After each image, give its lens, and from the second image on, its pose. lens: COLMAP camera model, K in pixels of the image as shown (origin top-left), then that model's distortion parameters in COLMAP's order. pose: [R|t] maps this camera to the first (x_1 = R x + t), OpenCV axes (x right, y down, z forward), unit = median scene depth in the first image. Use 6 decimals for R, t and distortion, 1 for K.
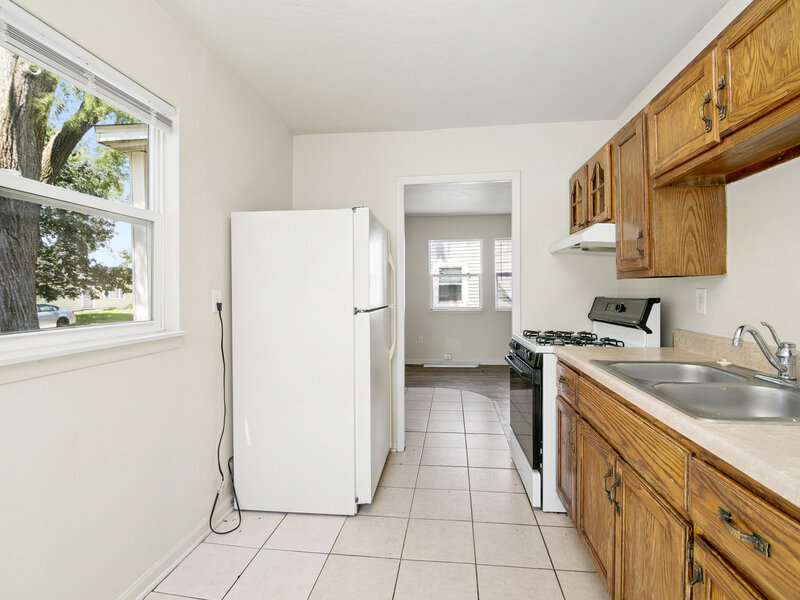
lens RADIAL K [[406.4, 0, 400.0], [0, 406.4, 296.5], [0, 0, 1]] dist [-0.011500, -0.007705]
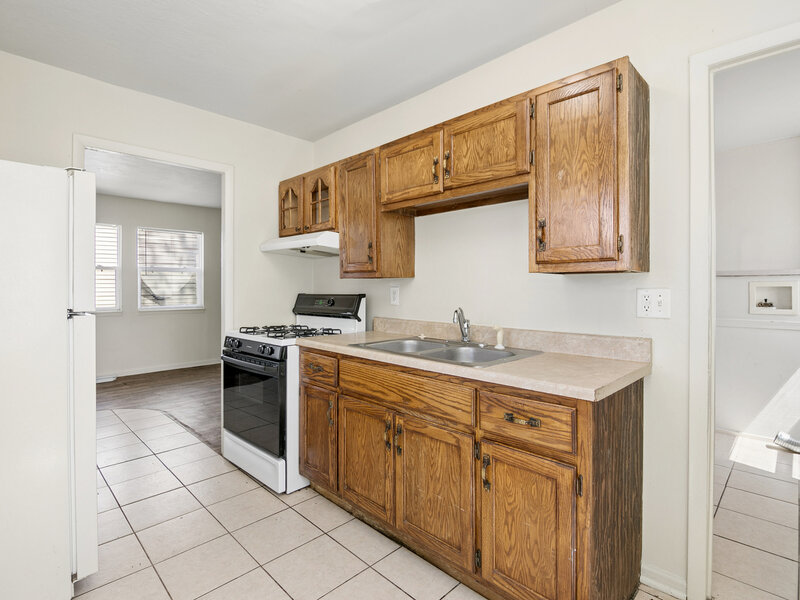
lens RADIAL K [[406.4, 0, 405.1], [0, 406.4, 291.6], [0, 0, 1]] dist [-0.011500, -0.007705]
pose [[0.596847, 0.000968, 0.802354, -0.388043], [0.004674, 0.999978, -0.004683, 0.003489], [-0.802341, 0.006545, 0.596830, 0.130915]]
